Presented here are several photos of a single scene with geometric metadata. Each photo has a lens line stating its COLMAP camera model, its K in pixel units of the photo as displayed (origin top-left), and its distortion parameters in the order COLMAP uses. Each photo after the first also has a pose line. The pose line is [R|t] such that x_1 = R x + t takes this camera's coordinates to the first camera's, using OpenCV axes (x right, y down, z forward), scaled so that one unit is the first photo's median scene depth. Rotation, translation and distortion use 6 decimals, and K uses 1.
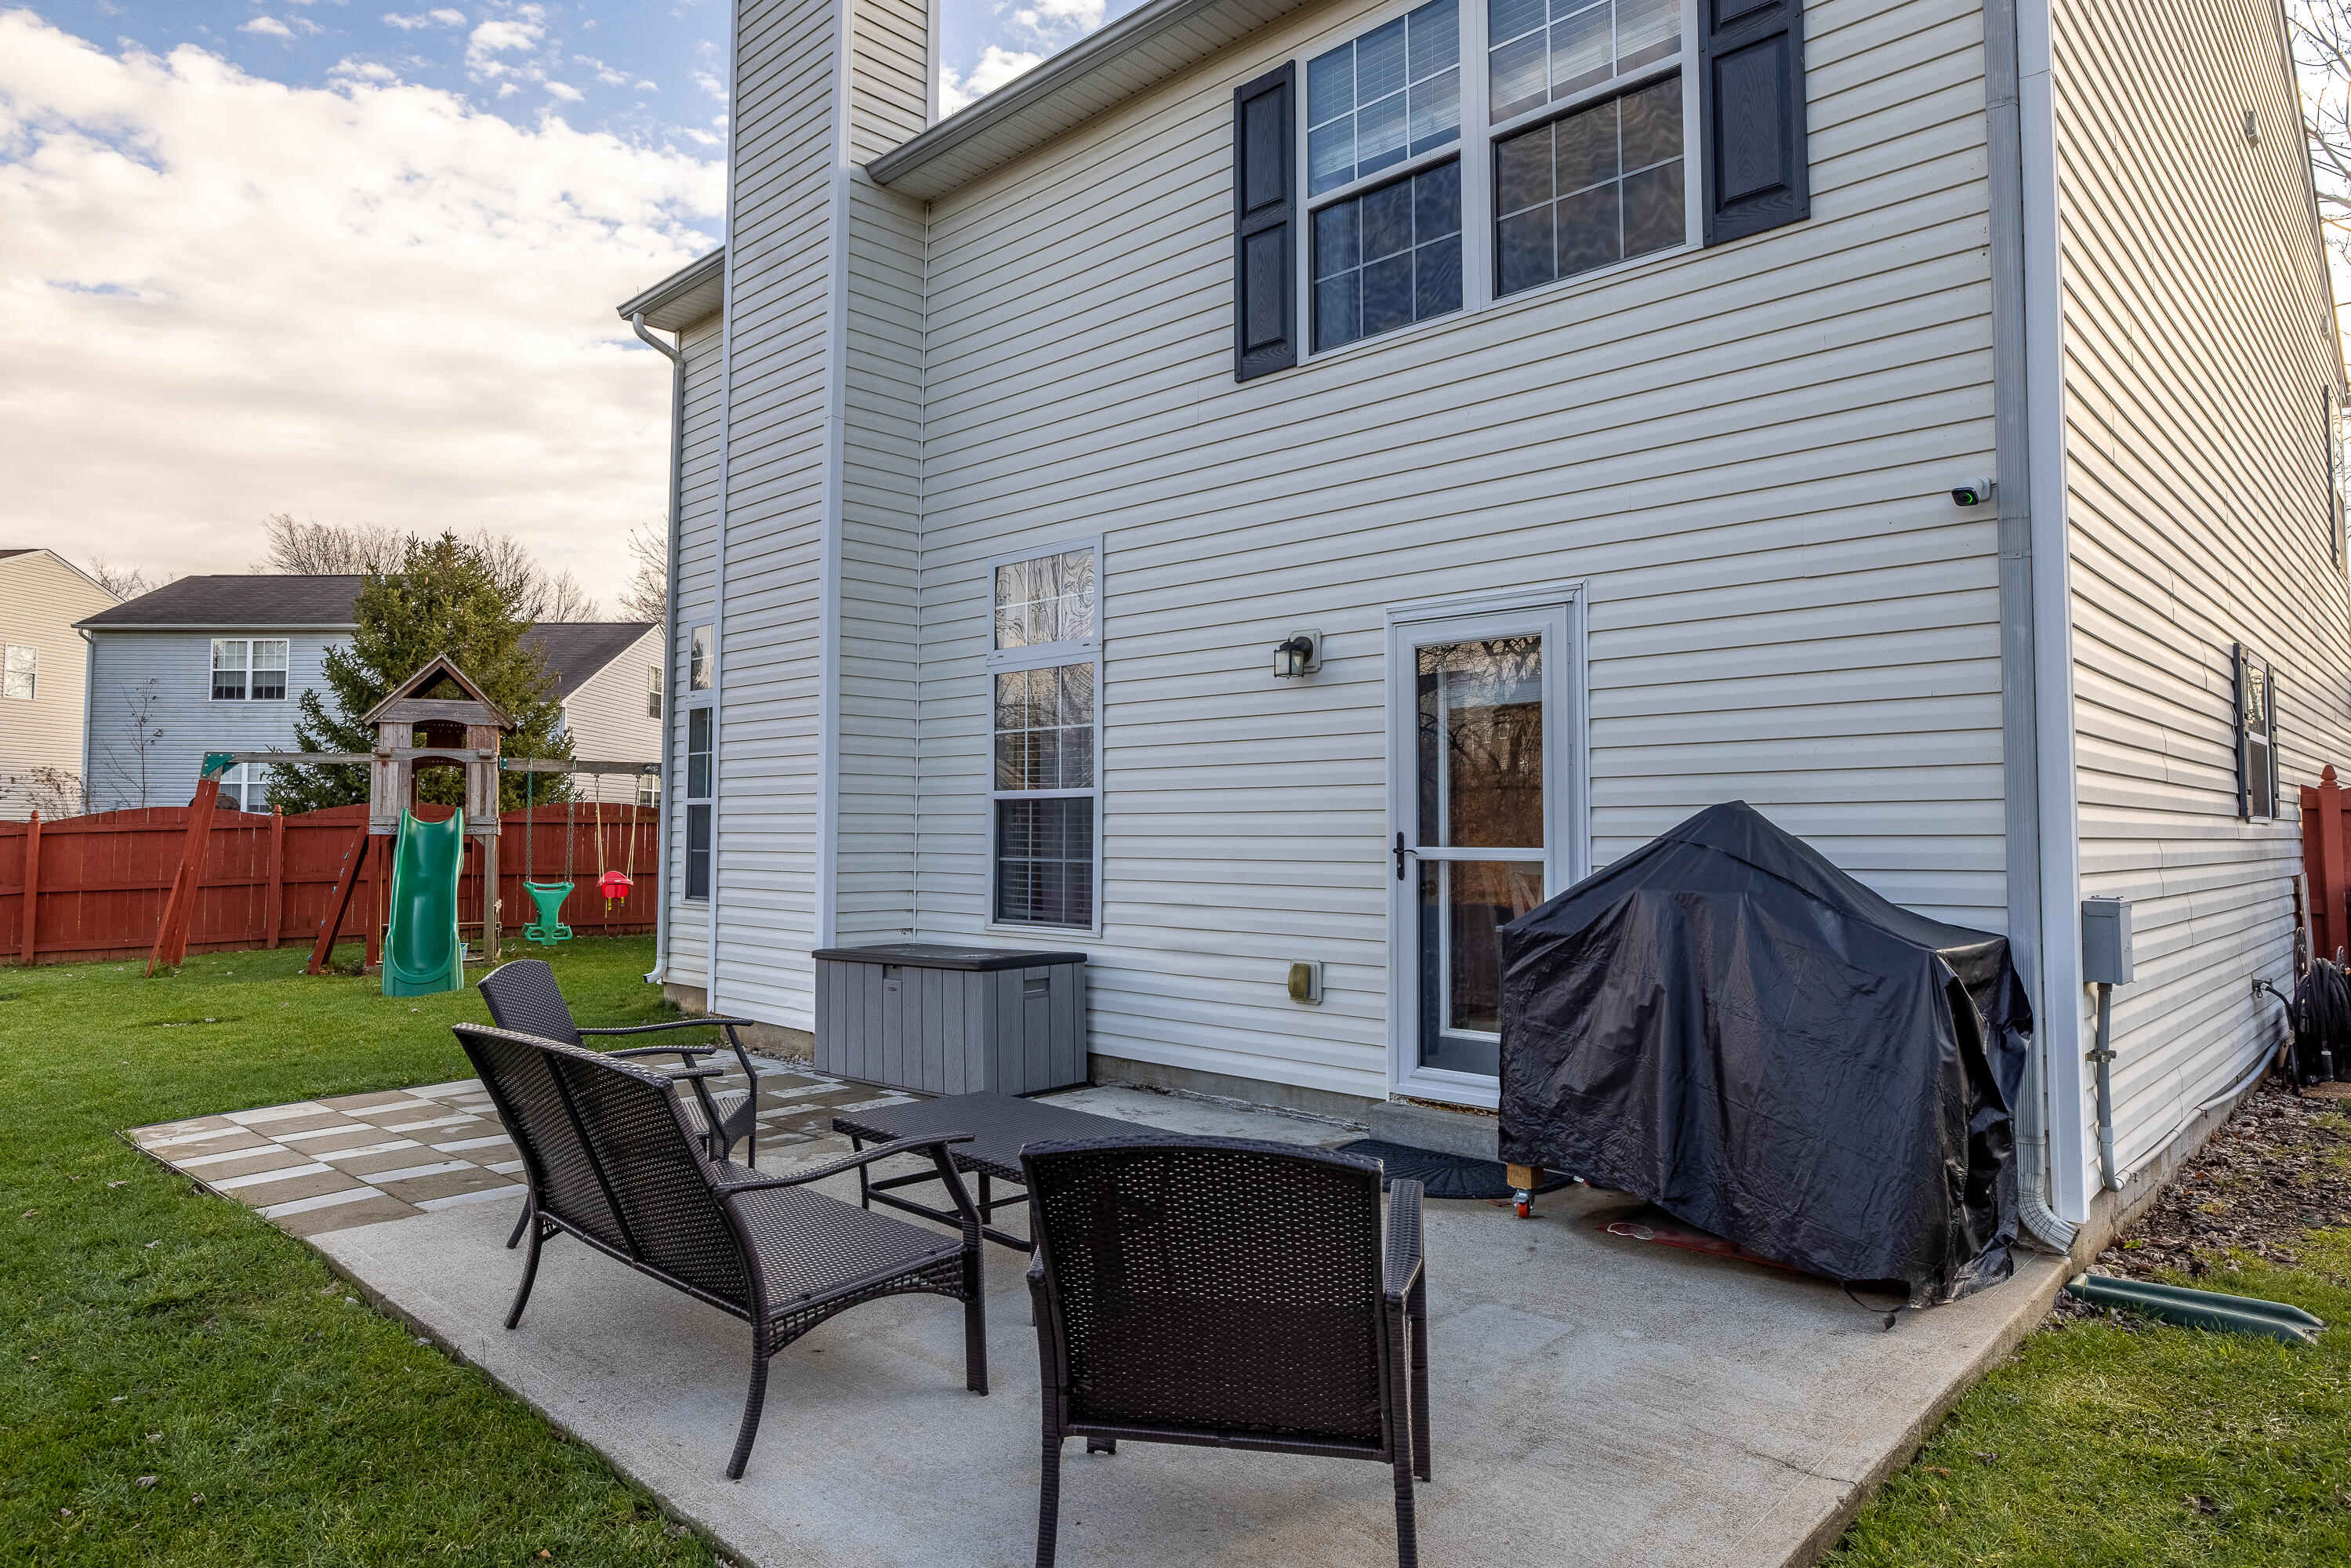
lens RADIAL K [[1403.7, 0, 1191.3], [0, 1403.7, 772.2], [0, 0, 1]] dist [-0.012249, 0.000787]
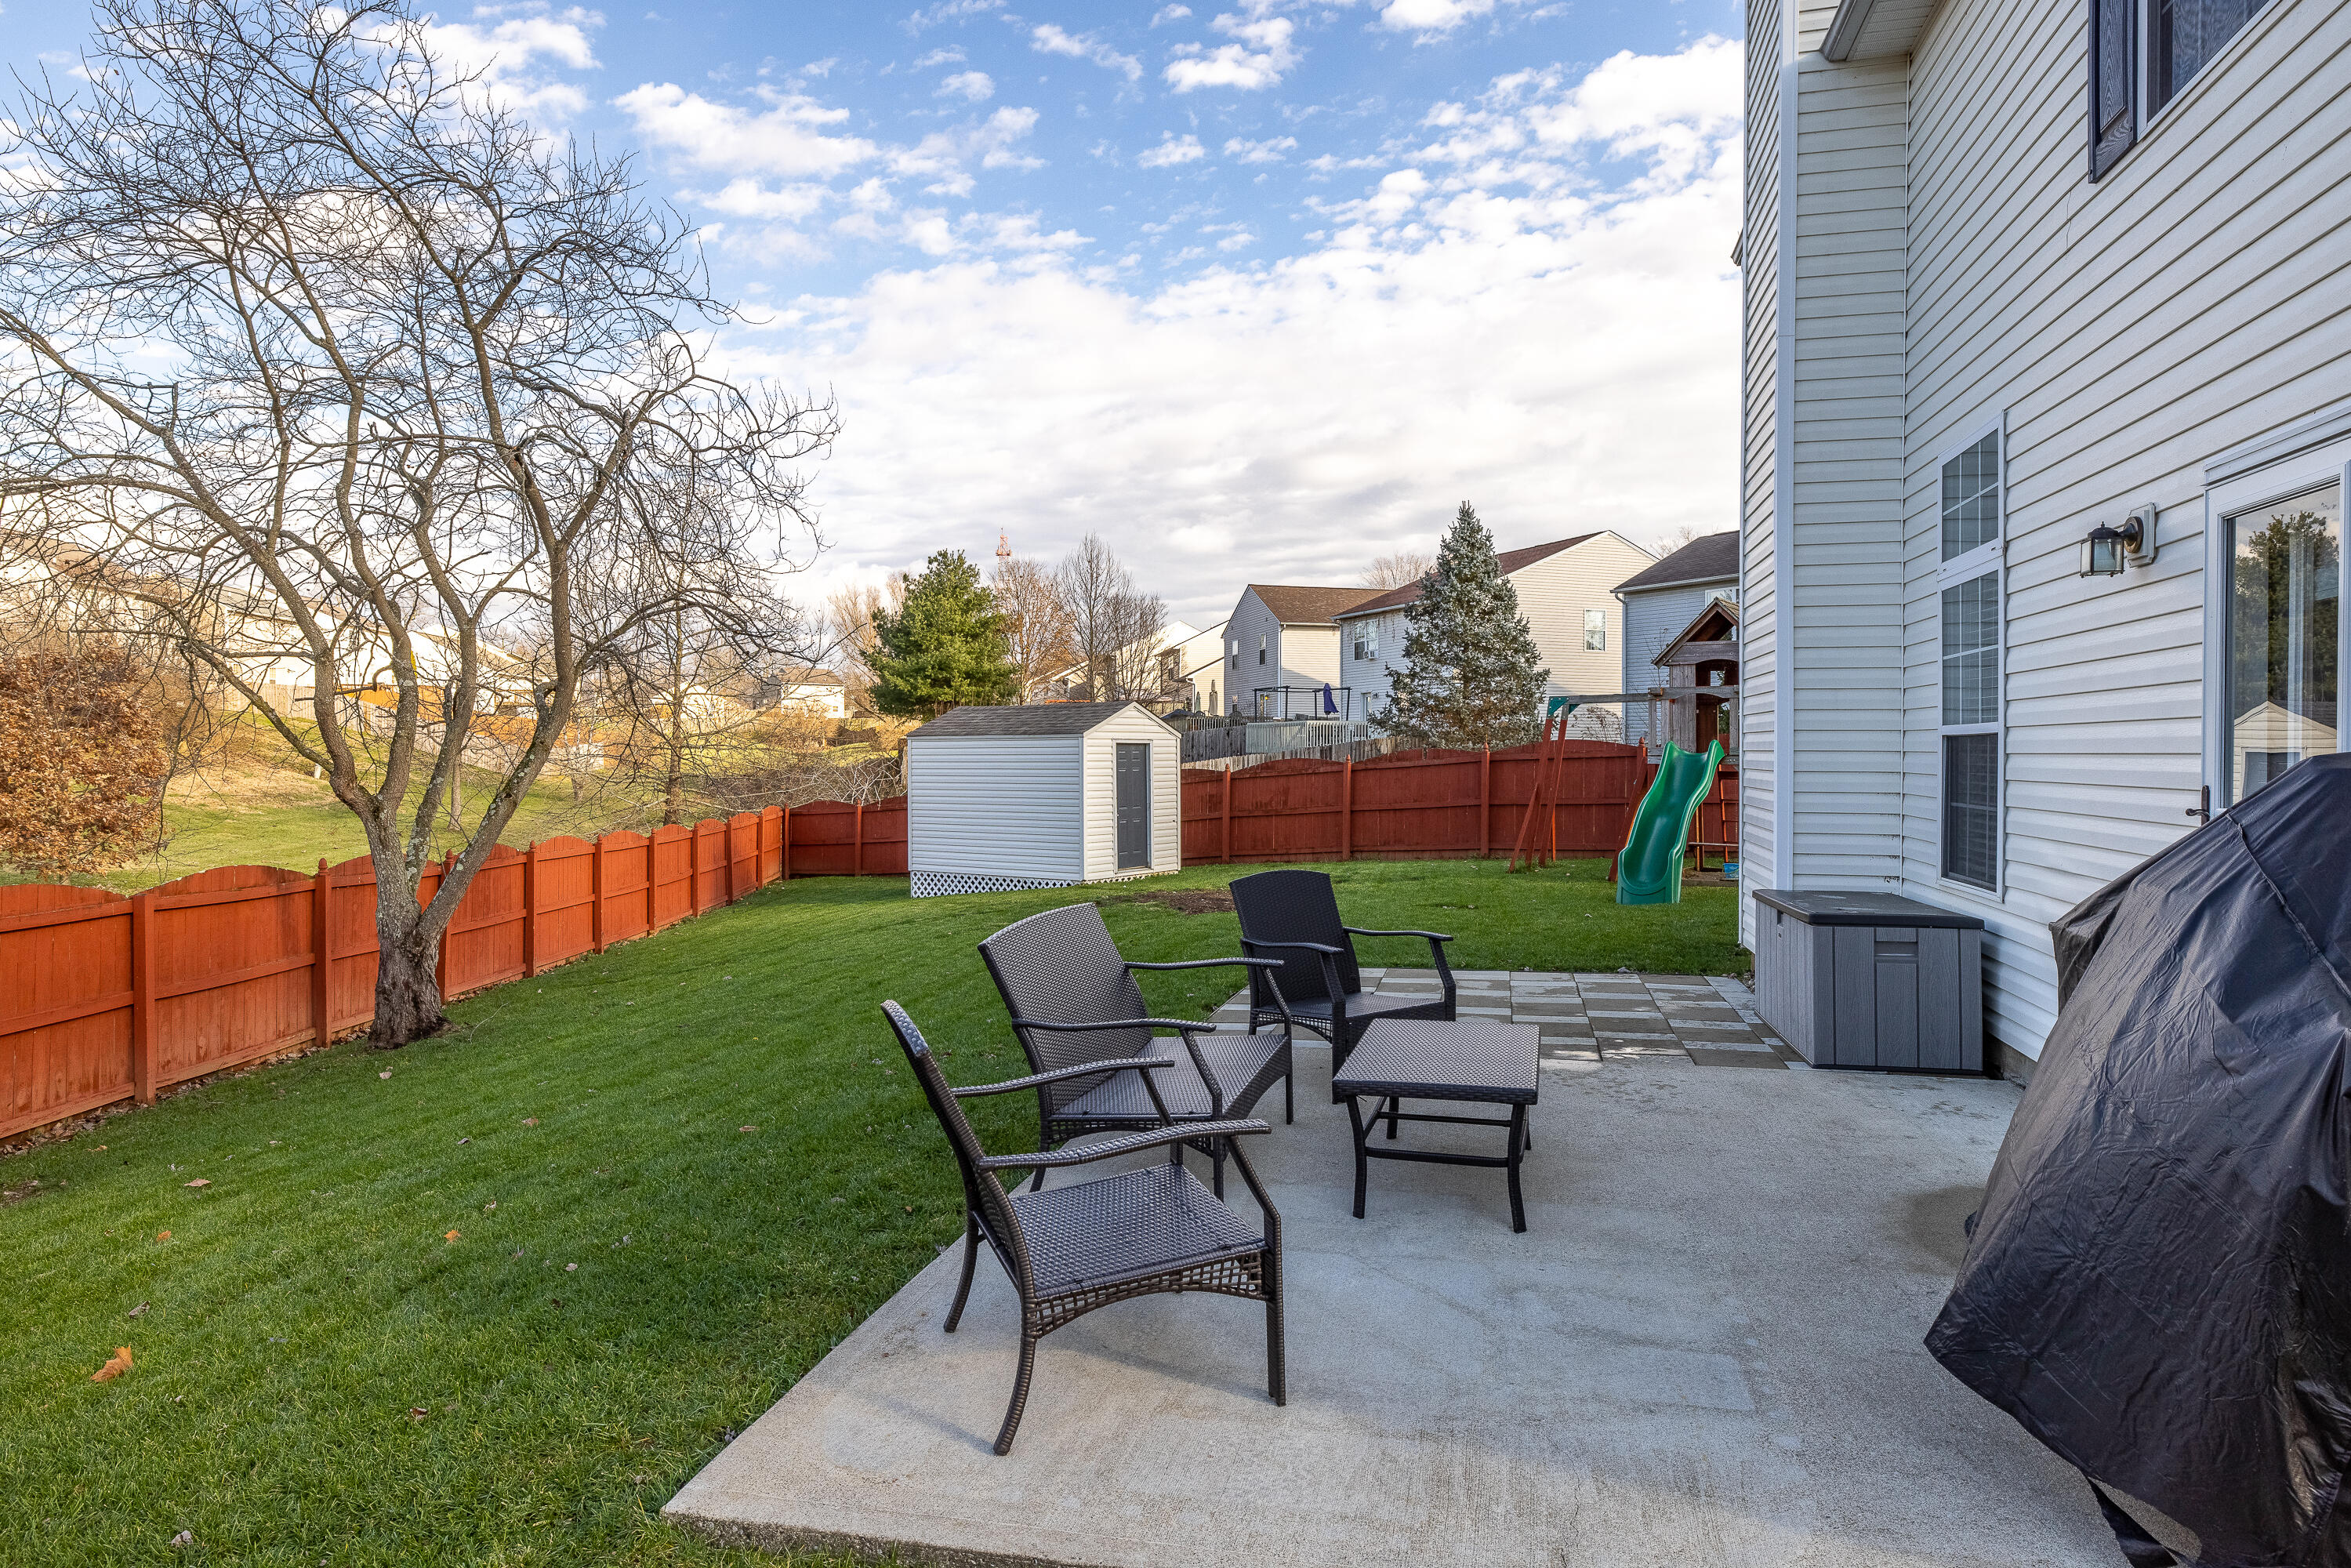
lens RADIAL K [[1403.7, 0, 1158.5], [0, 1403.7, 780.1], [0, 0, 1]] dist [-0.012249, 0.000787]
pose [[0.474792, 0.017008, -0.879933, 0.463448], [0.038592, 0.998449, 0.040122, -0.007562], [0.879251, -0.053008, 0.473400, 0.190311]]
